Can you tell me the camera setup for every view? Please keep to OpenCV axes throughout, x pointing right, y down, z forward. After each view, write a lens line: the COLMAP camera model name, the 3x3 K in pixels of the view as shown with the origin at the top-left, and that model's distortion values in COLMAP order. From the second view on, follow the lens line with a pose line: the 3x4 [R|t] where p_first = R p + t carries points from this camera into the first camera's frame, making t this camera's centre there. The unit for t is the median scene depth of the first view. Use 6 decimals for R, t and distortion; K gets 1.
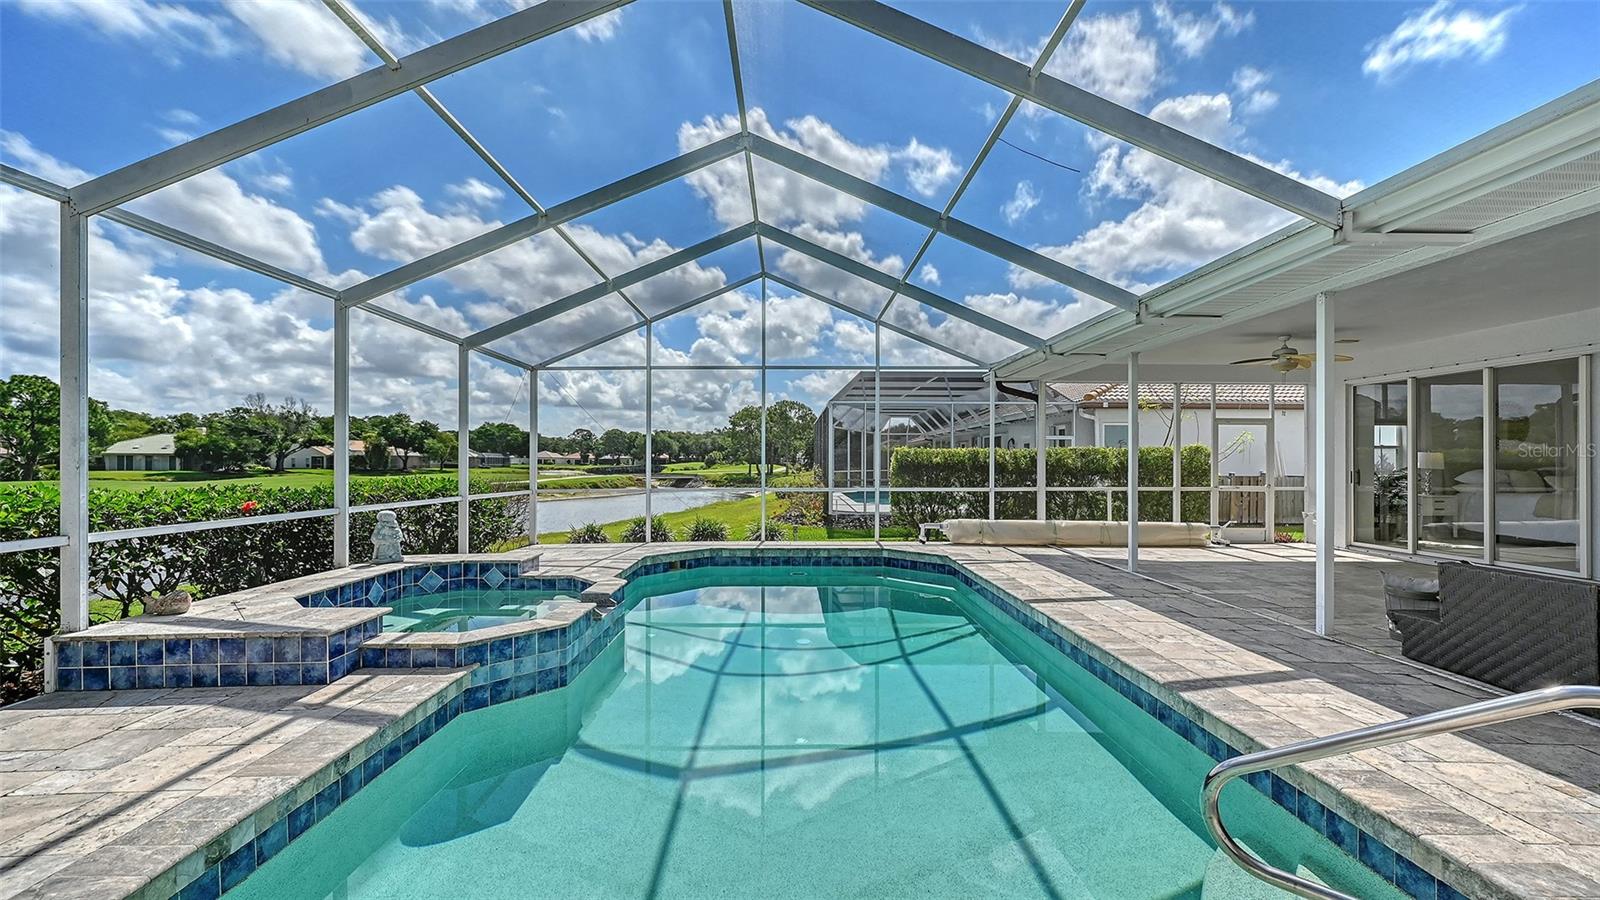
lens RADIAL K [[630.6, 0, 797.1], [0, 630.6, 456.2], [0, 0, 1]] dist [0.001090, -0.000147]
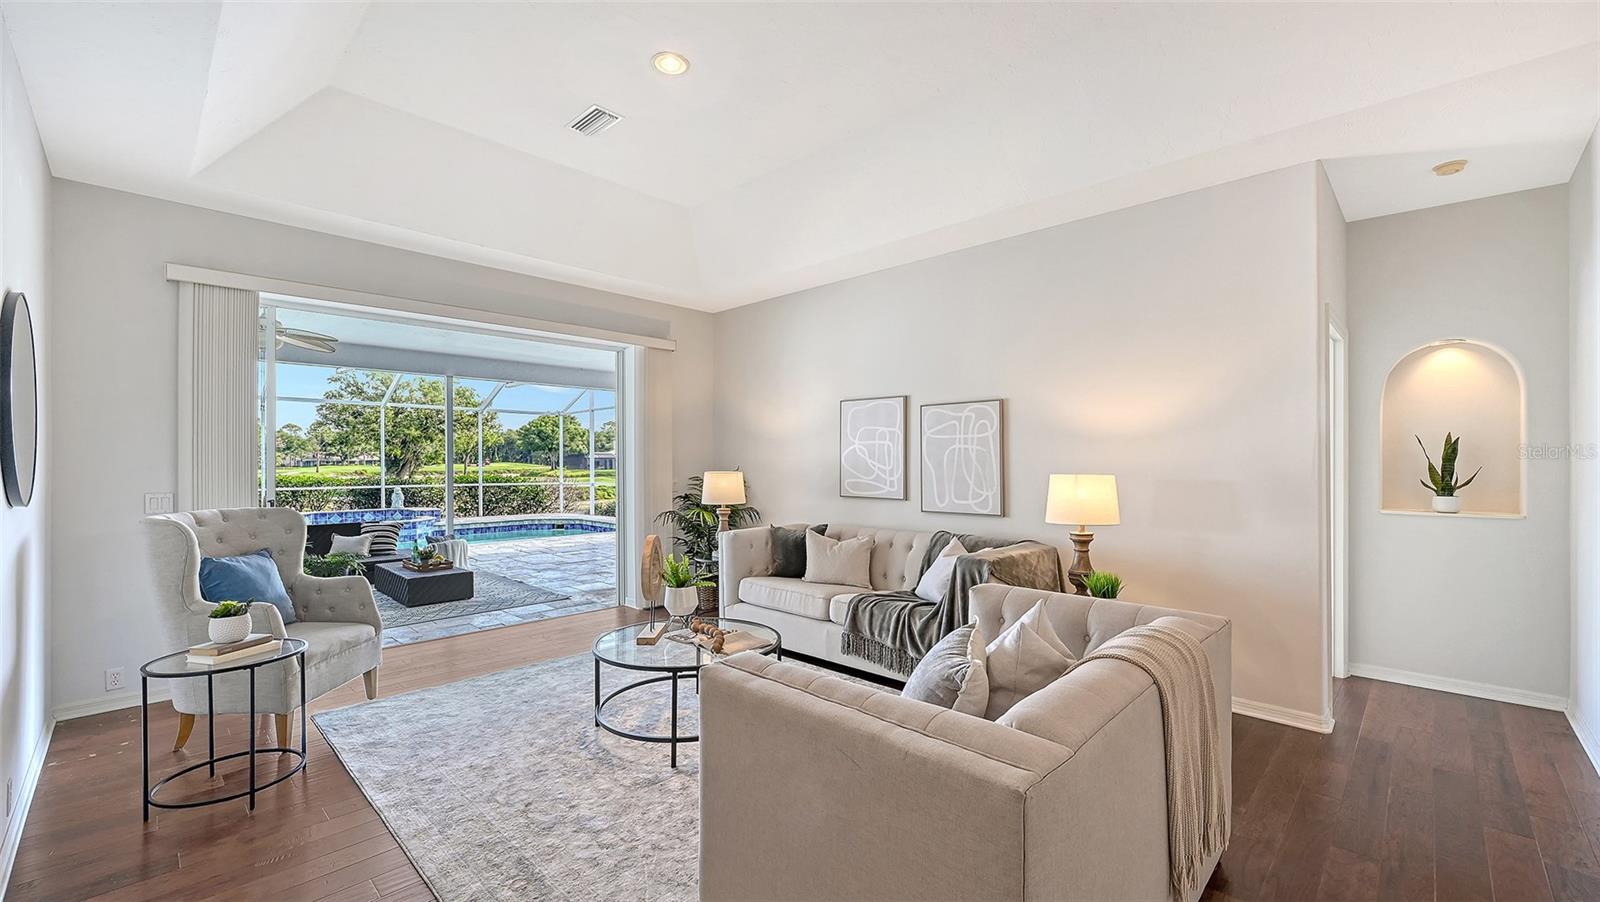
lens RADIAL K [[647.2, 0, 797.5], [0, 647.2, 468.3], [0, 0, 1]] dist [0.000942, 0.000069]
pose [[0.697171, 0.003588, -0.716896, 0.153998], [0.012363, 0.999779, 0.017026, -0.000894], [0.716799, -0.020733, 0.696972, 0.024066]]
